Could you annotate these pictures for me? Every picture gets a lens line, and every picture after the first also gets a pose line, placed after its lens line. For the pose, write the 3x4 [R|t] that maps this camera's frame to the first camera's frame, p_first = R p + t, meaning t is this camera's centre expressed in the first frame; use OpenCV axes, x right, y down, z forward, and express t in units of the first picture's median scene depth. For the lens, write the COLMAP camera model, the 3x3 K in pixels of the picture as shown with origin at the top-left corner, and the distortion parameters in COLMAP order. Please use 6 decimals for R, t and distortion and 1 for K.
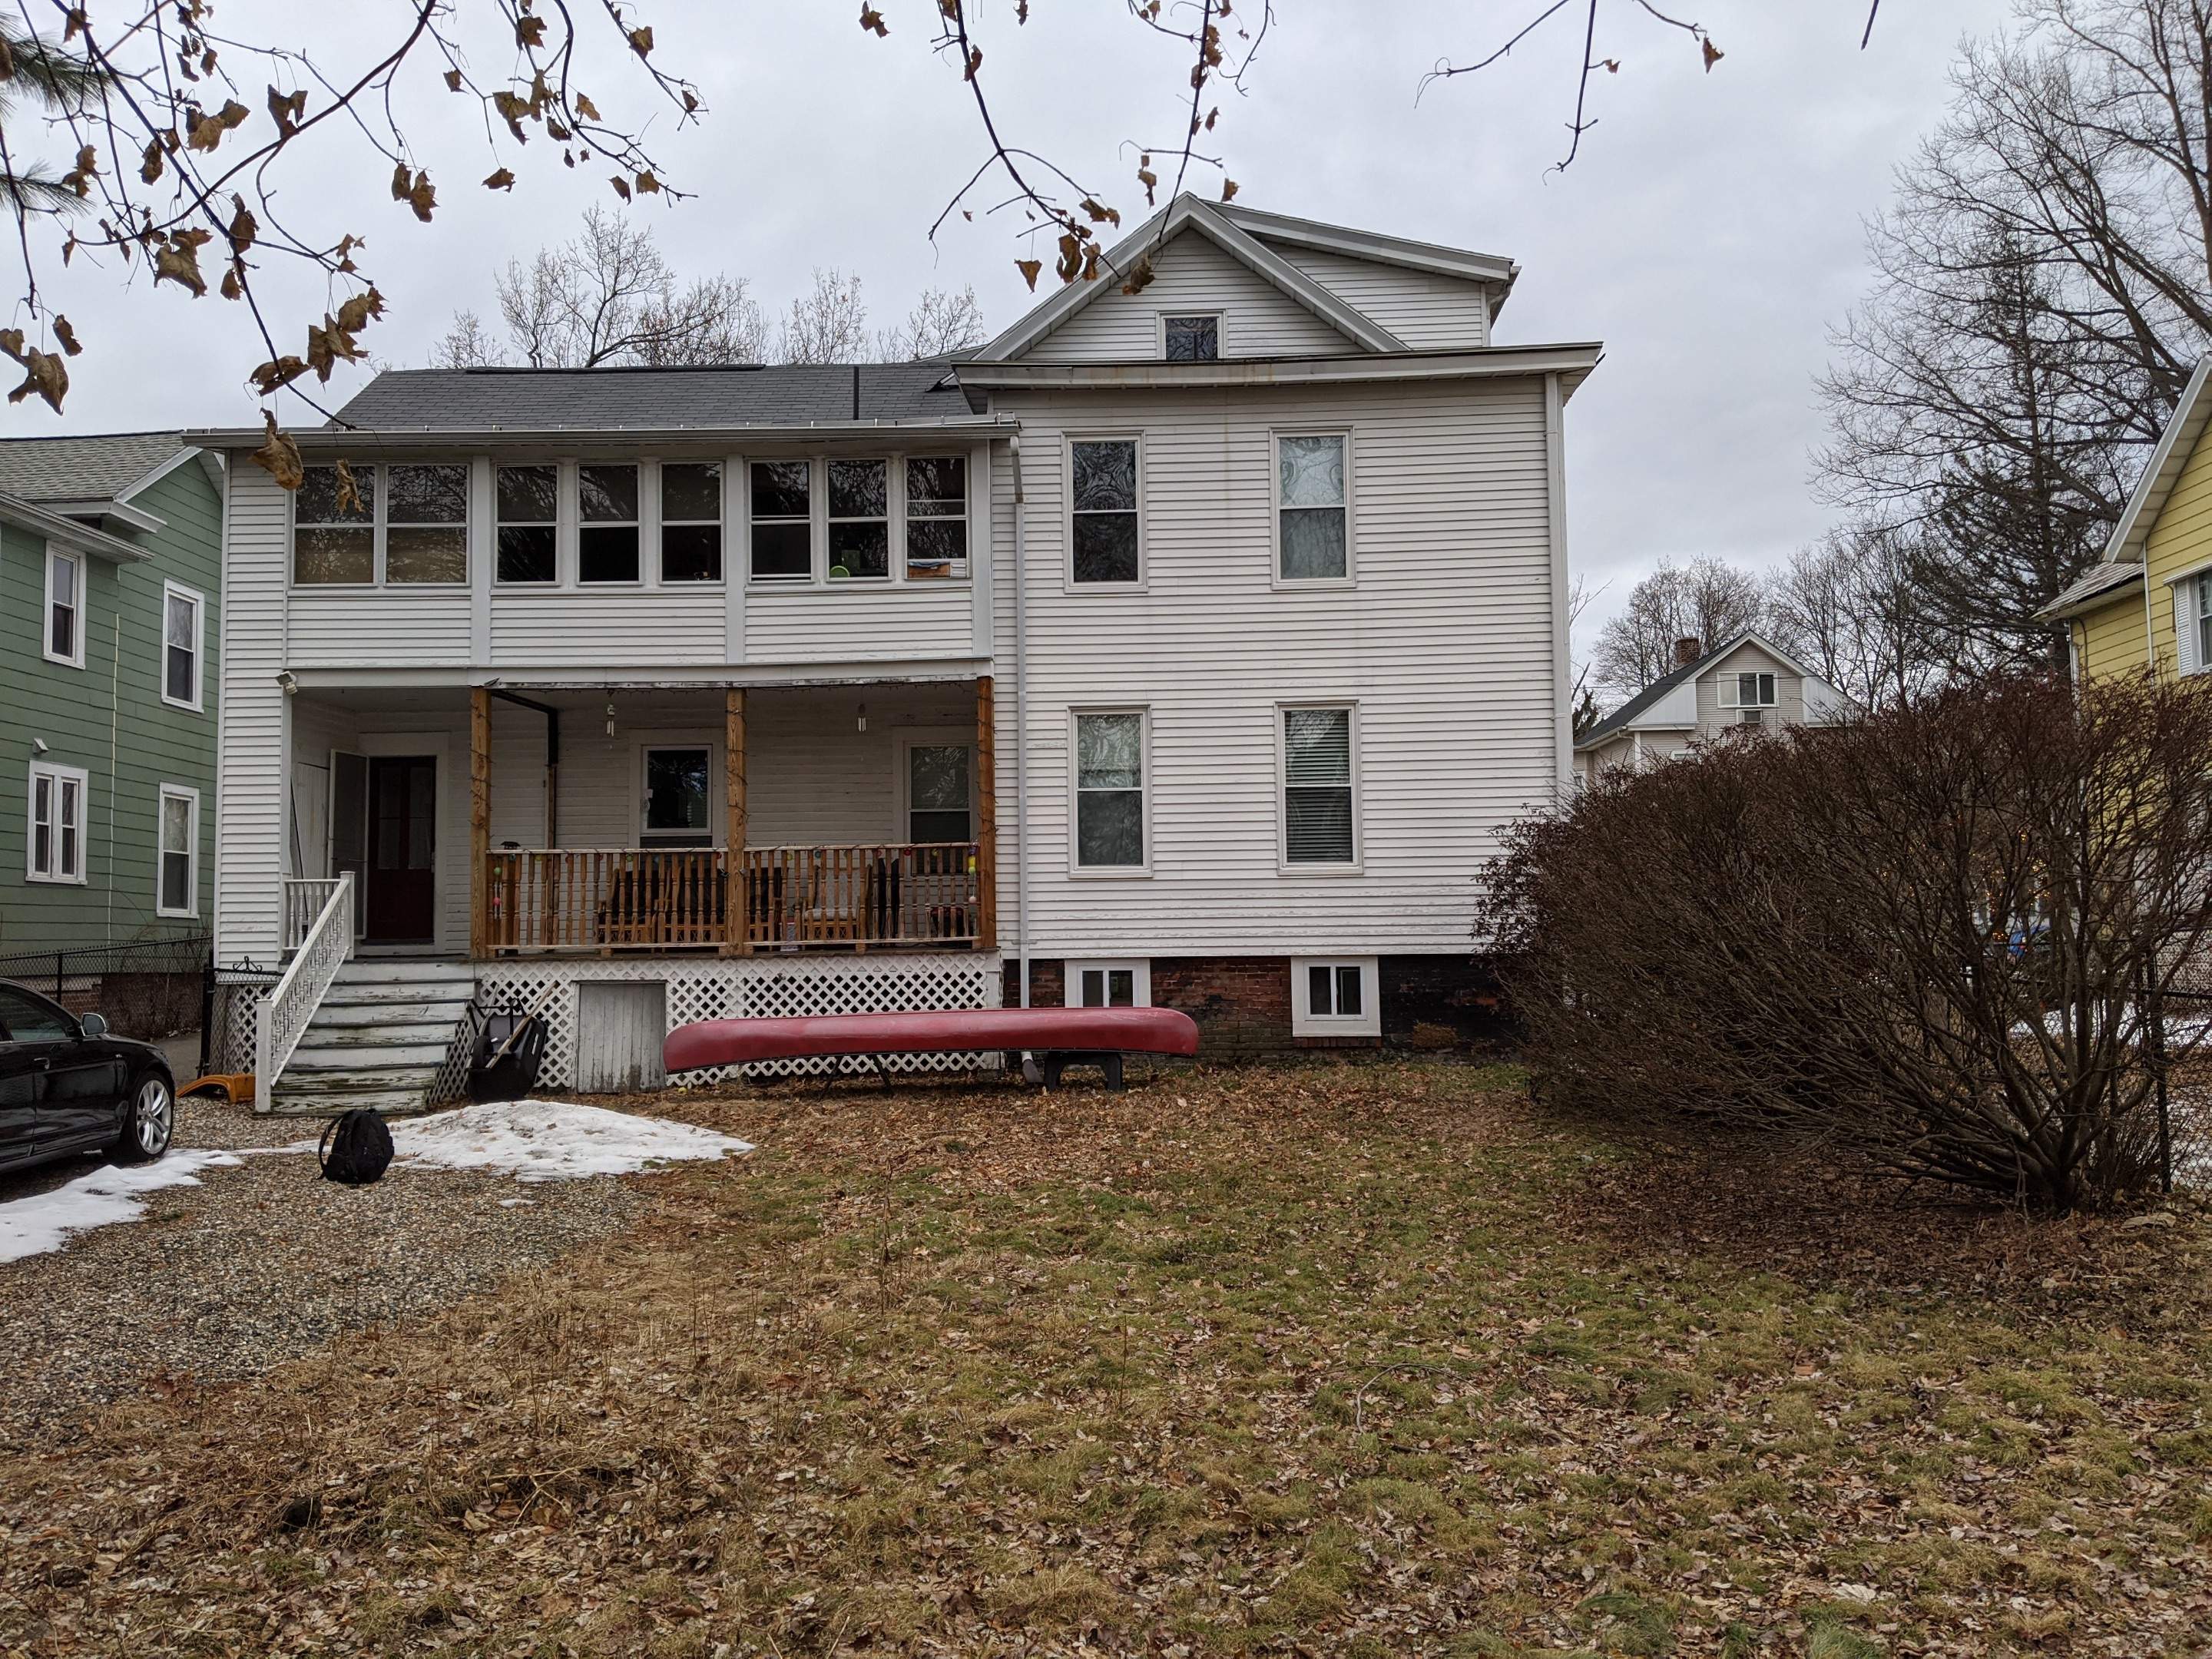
lens RADIAL K [[1735.2, 0, 1122.0], [0, 1735.2, 831.2], [0, 0, 1]] dist [0.097771, -0.145425]
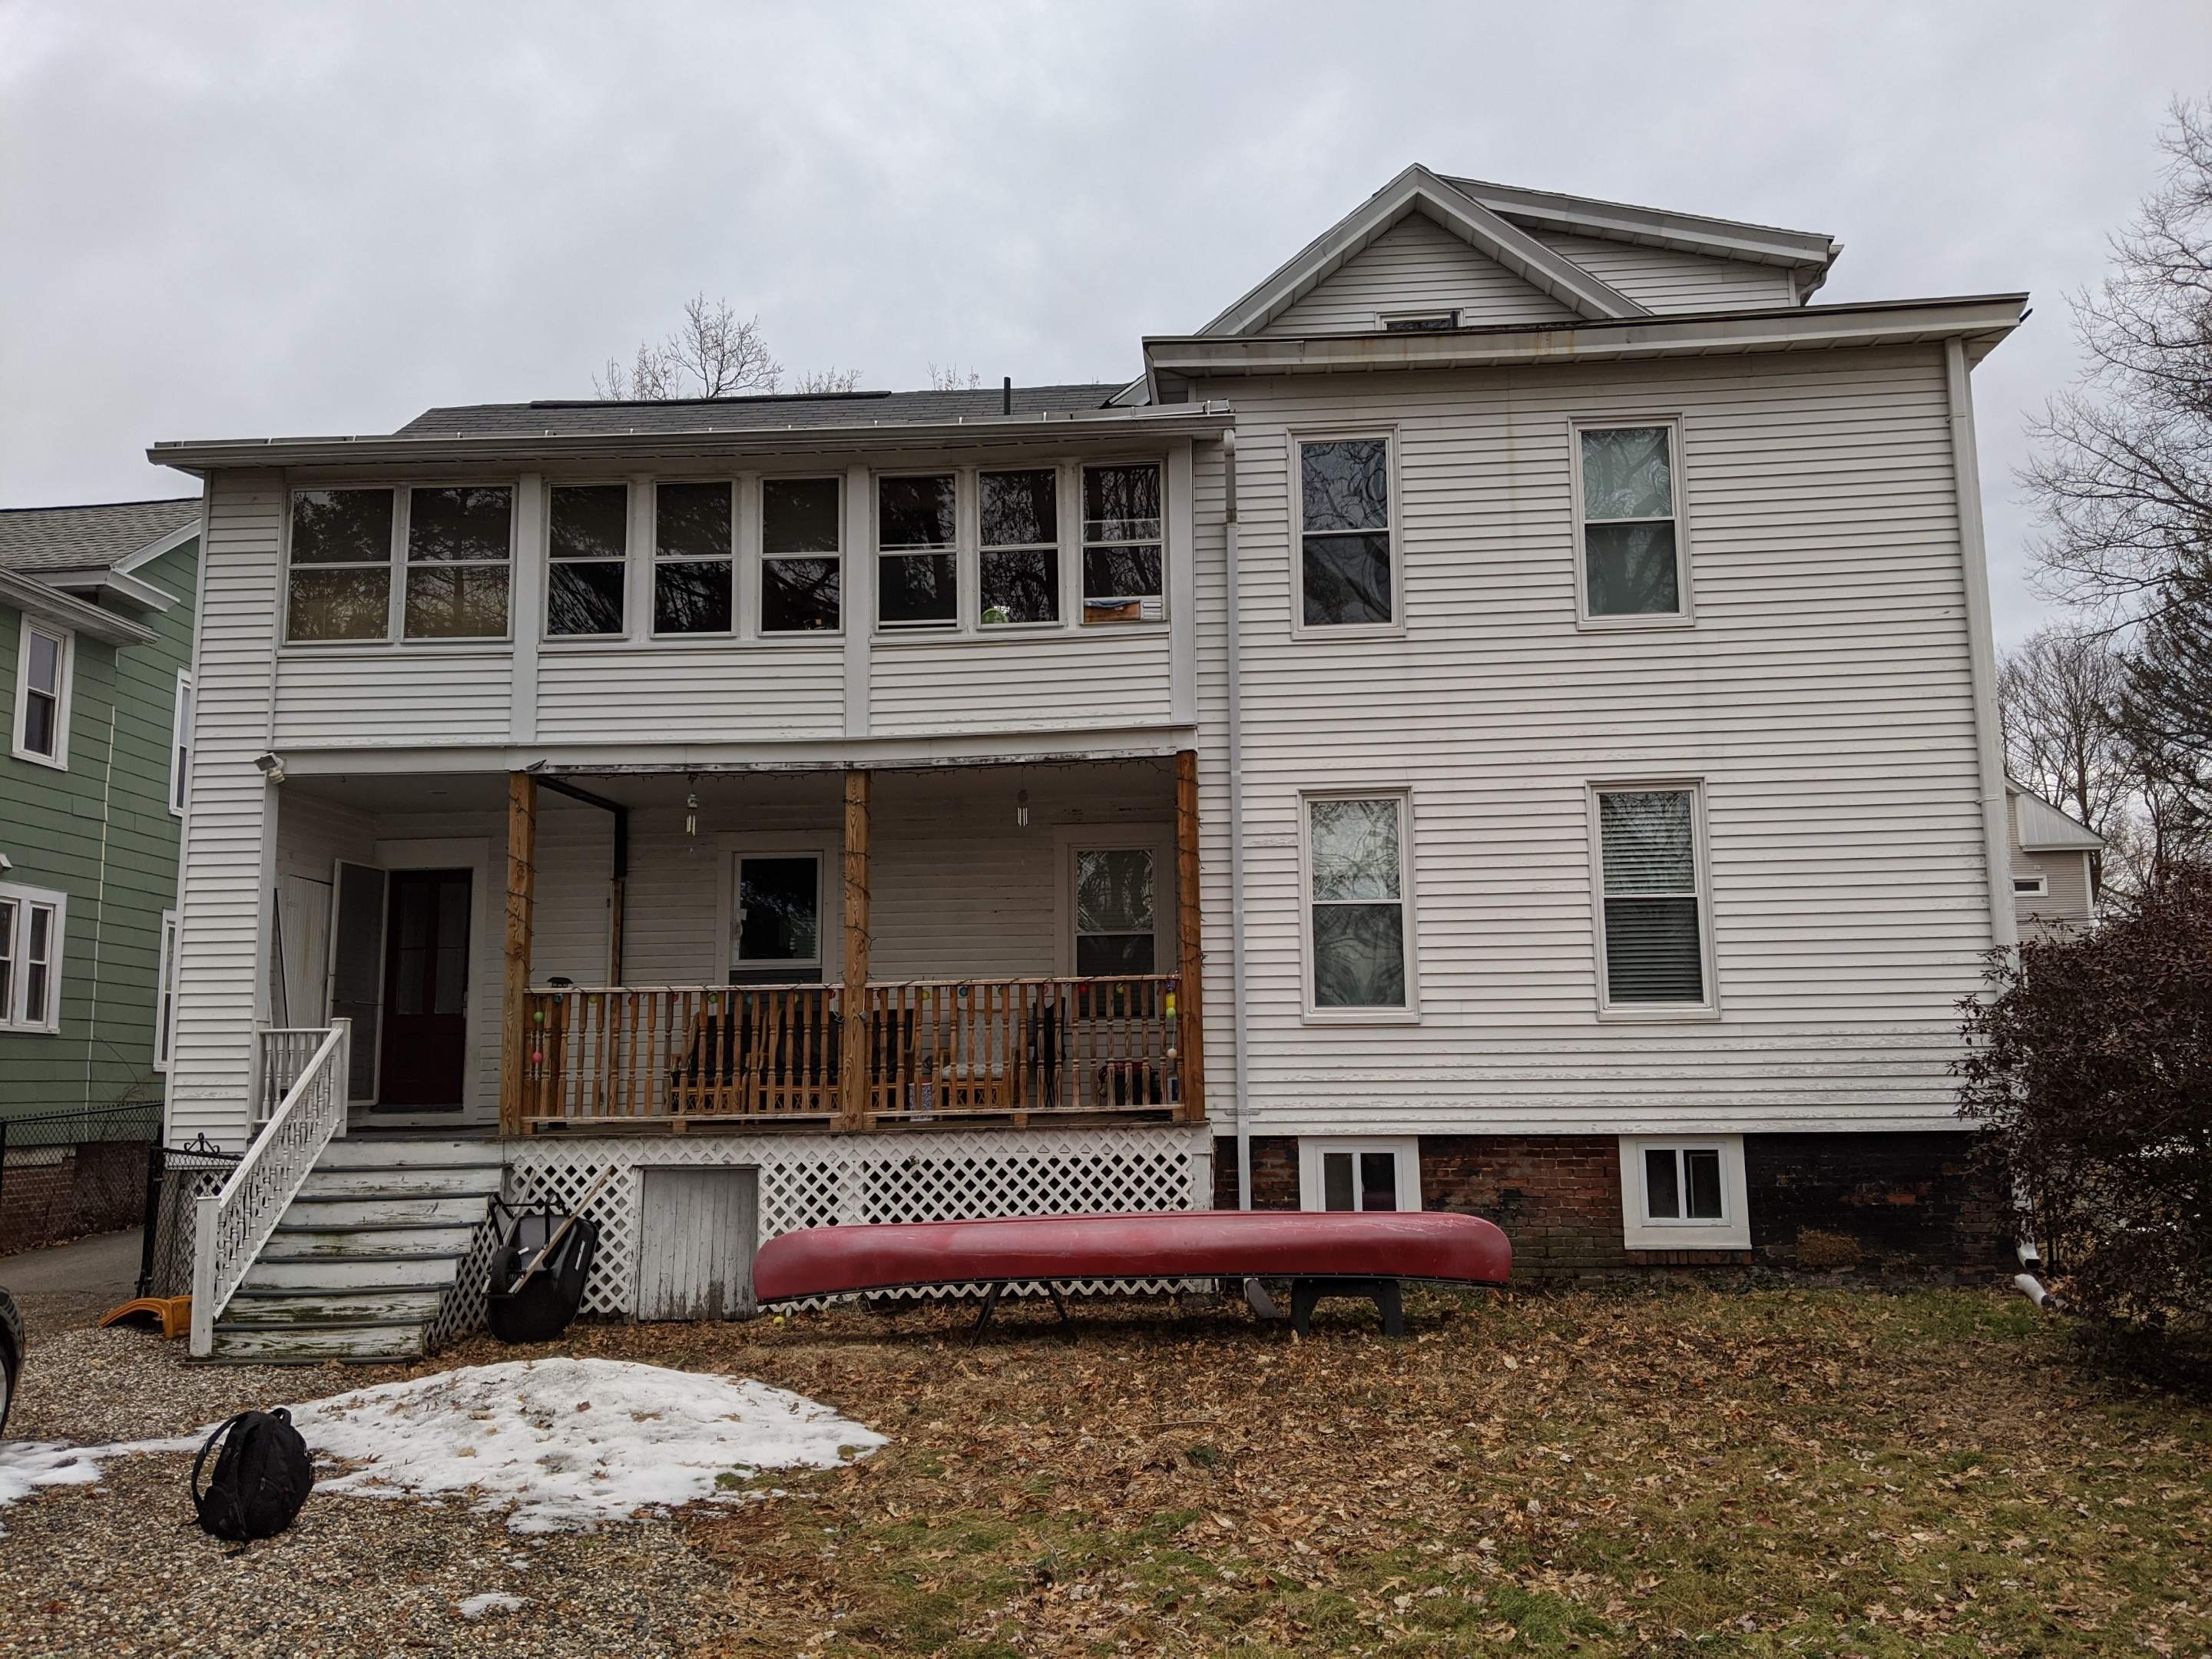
lens RADIAL K [[1735.2, 0, 1139.5], [0, 1735.2, 857.1], [0, 0, 1]] dist [0.097771, -0.145425]
pose [[0.998983, -0.005652, -0.044727, -0.066690], [0.002729, 0.997872, -0.065146, 0.004351], [0.045000, 0.064958, 0.996873, 0.263203]]
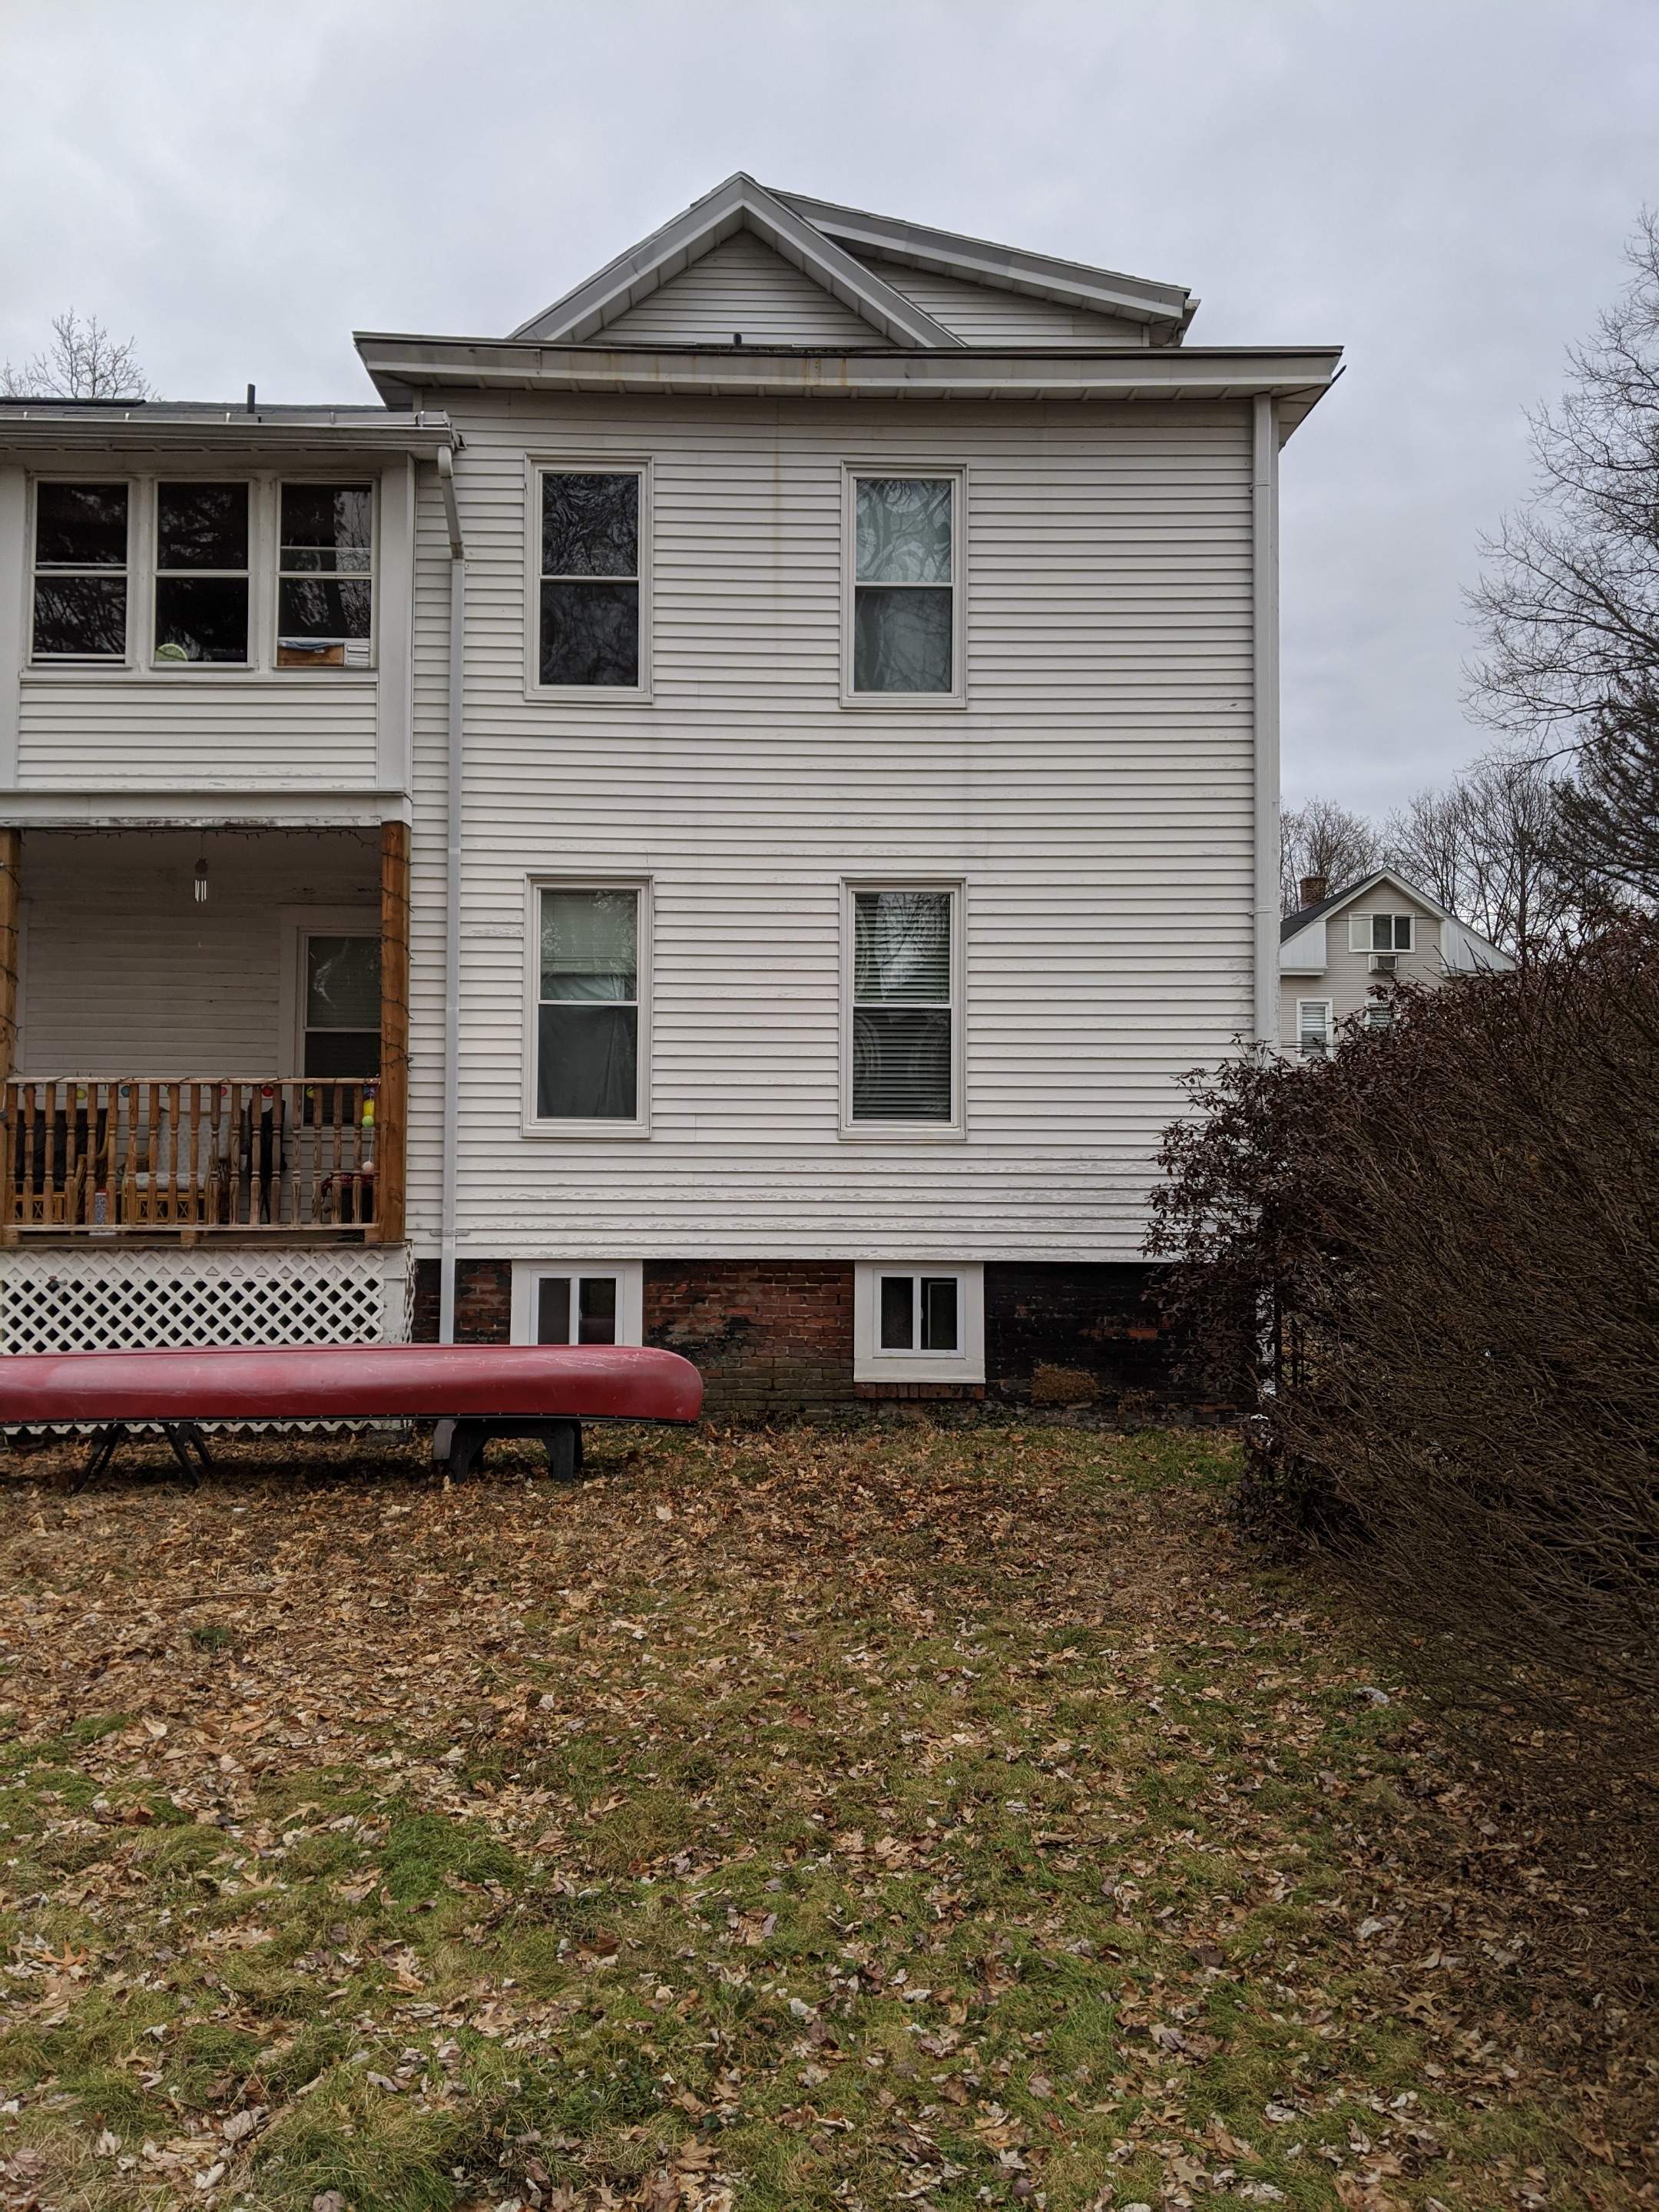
lens RADIAL K [[1749.8, 0, 812.8], [0, 1749.8, 1116.4], [0, 0, 1]] dist [0.089837, -0.135536]
pose [[0.998138, 0.022297, 0.056767, 0.041796], [-0.023611, 0.999466, 0.022569, 0.001847], [-0.056233, -0.023867, 0.998132, 0.332370]]
